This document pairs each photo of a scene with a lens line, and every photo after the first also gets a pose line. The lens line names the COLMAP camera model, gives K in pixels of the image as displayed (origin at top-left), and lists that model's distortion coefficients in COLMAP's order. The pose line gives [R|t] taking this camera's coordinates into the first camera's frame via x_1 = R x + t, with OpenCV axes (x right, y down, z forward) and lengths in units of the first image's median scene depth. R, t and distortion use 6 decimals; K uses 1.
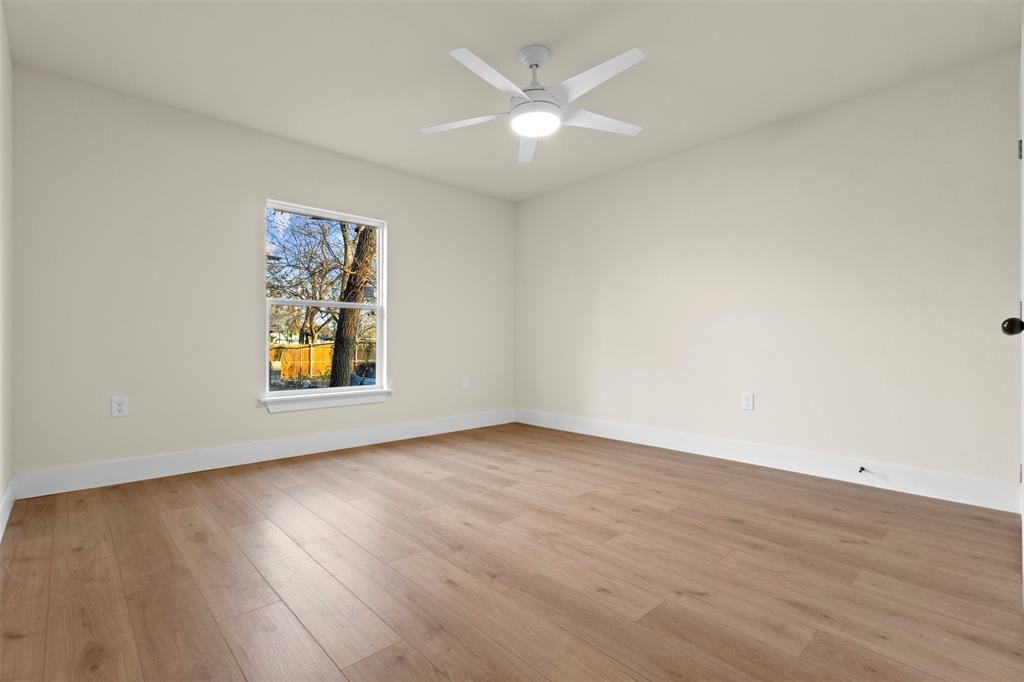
lens RADIAL K [[472.4, 0, 508.5], [0, 472.4, 337.4], [0, 0, 1]] dist [-0.005263, 0.001159]
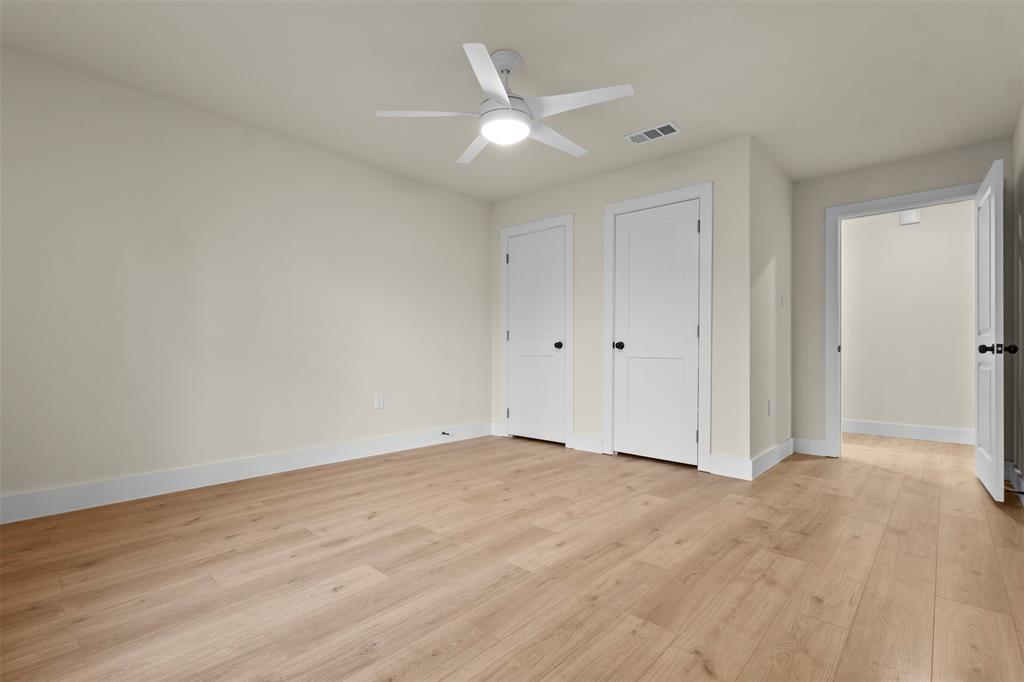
lens RADIAL K [[472.4, 0, 505.1], [0, 472.4, 345.4], [0, 0, 1]] dist [-0.005263, 0.001159]
pose [[-0.068099, 0.005126, 0.997665, -0.932019], [-0.011961, 0.999911, -0.005954, 0.001633], [-0.997607, -0.012339, -0.068032, 1.068584]]
